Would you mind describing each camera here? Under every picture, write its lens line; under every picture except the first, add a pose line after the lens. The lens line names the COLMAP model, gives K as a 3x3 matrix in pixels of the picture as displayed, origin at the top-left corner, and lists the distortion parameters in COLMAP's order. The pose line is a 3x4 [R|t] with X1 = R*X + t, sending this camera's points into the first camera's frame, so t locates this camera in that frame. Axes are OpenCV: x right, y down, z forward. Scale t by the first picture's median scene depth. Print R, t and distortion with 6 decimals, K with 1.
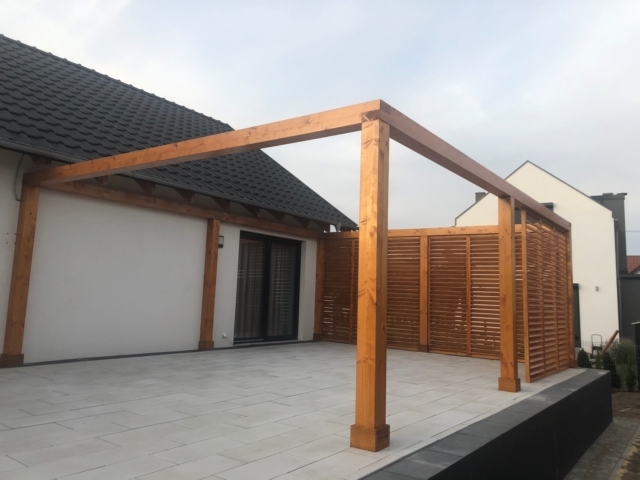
lens RADIAL K [[524.5, 0, 321.4], [0, 524.5, 229.5], [0, 0, 1]] dist [0.062762, -0.123286]
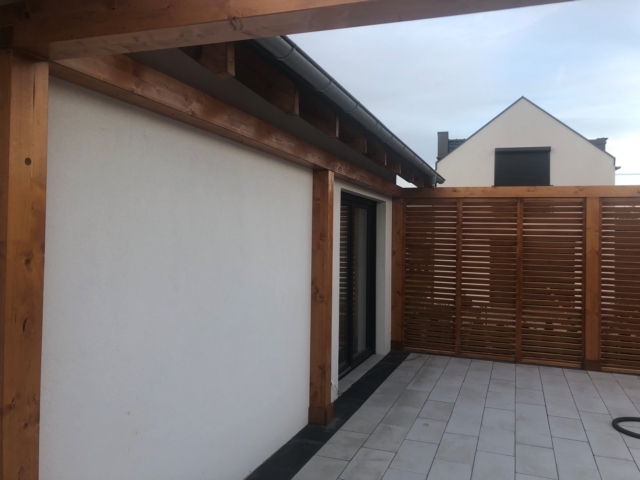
lens RADIAL K [[524.5, 0, 321.4], [0, 524.5, 229.5], [0, 0, 1]] dist [0.062762, -0.123286]
pose [[0.960198, -0.016189, 0.278849, -0.334281], [-0.017503, 0.992870, 0.117914, -0.021143], [-0.278770, -0.118101, 0.953068, 0.483771]]
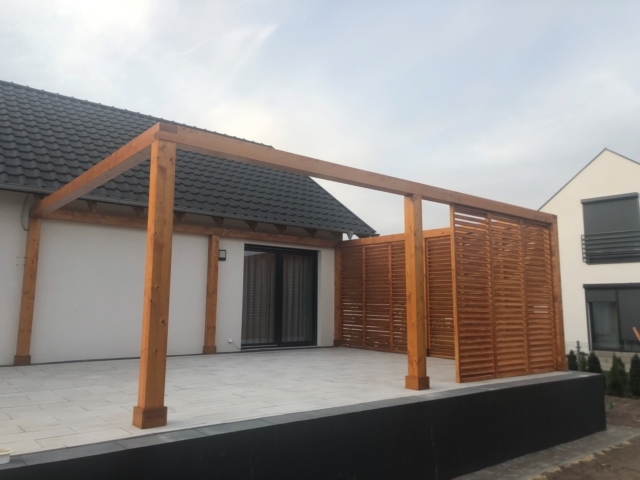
lens RADIAL K [[524.5, 0, 321.4], [0, 524.5, 229.5], [0, 0, 1]] dist [0.062762, -0.123286]
pose [[0.964490, -0.066001, -0.255738, 0.282511], [0.059715, 0.997694, -0.032273, 0.016948], [0.257278, 0.015856, 0.966207, -0.006801]]
